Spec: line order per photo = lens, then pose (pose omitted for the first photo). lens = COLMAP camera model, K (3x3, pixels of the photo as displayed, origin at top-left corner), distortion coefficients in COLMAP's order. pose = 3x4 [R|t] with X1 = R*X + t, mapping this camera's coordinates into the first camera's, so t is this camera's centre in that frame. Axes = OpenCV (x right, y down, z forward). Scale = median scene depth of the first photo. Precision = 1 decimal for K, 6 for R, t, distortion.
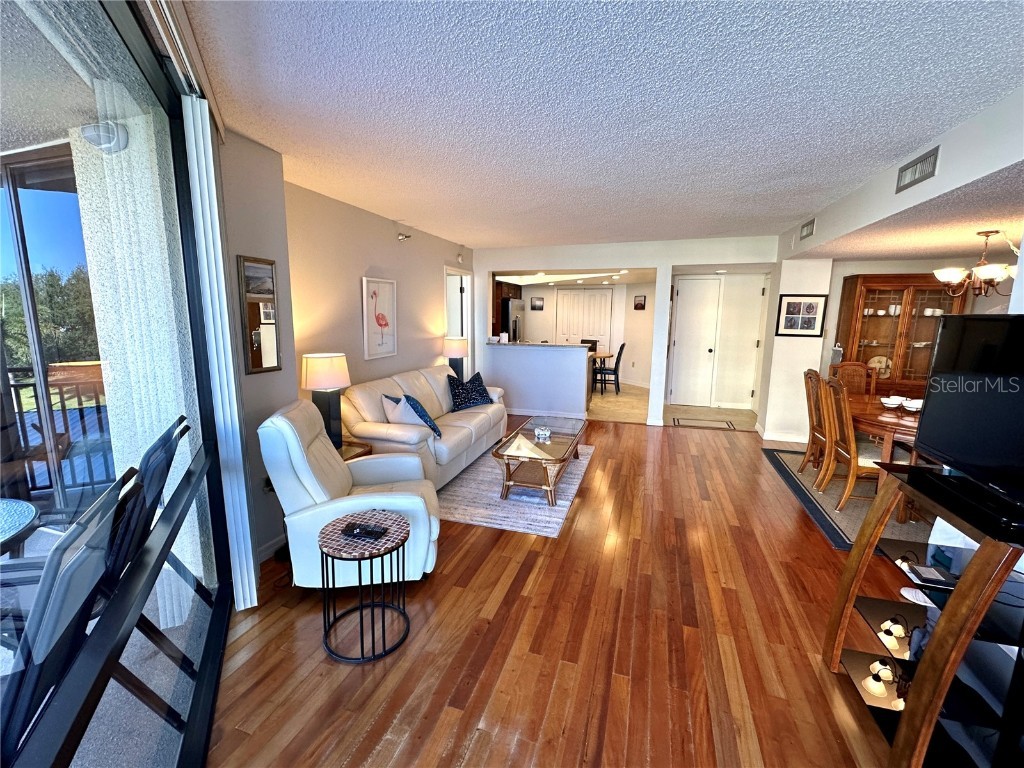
lens RADIAL K [[439.3, 0, 510.7], [0, 439.3, 384.9], [0, 0, 1]] dist [0.003484, 0.000251]
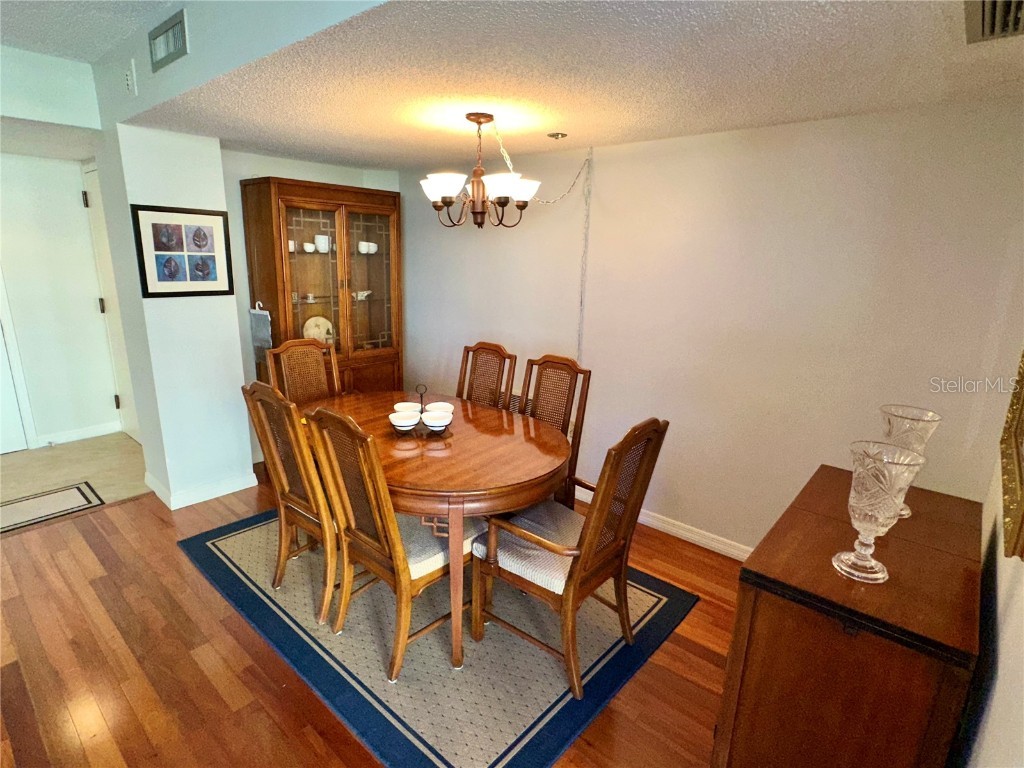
lens RADIAL K [[537.7, 0, 508.7], [0, 537.7, 385.8], [0, 0, 1]] dist [-0.001824, -0.000036]
pose [[0.395192, -0.227114, 0.890080, 0.243207], [0.131603, 0.972957, 0.189830, -0.081977], [-0.909122, 0.042118, 0.414394, 0.444418]]
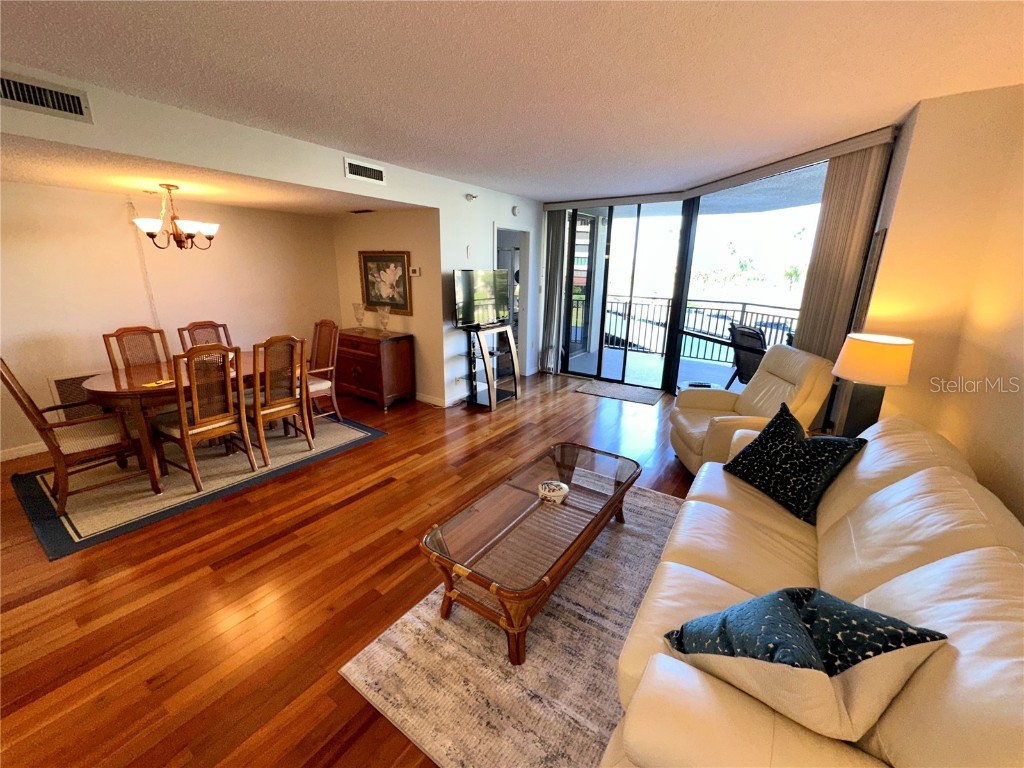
lens RADIAL K [[407.9, 0, 507.4], [0, 407.9, 384.8], [0, 0, 1]] dist [-0.005716, 0.000760]
pose [[-0.957973, -0.090442, 0.272226, 0.005619], [0.034934, 0.905152, 0.423650, -0.193339], [-0.284722, 0.415356, -0.863952, 1.179377]]
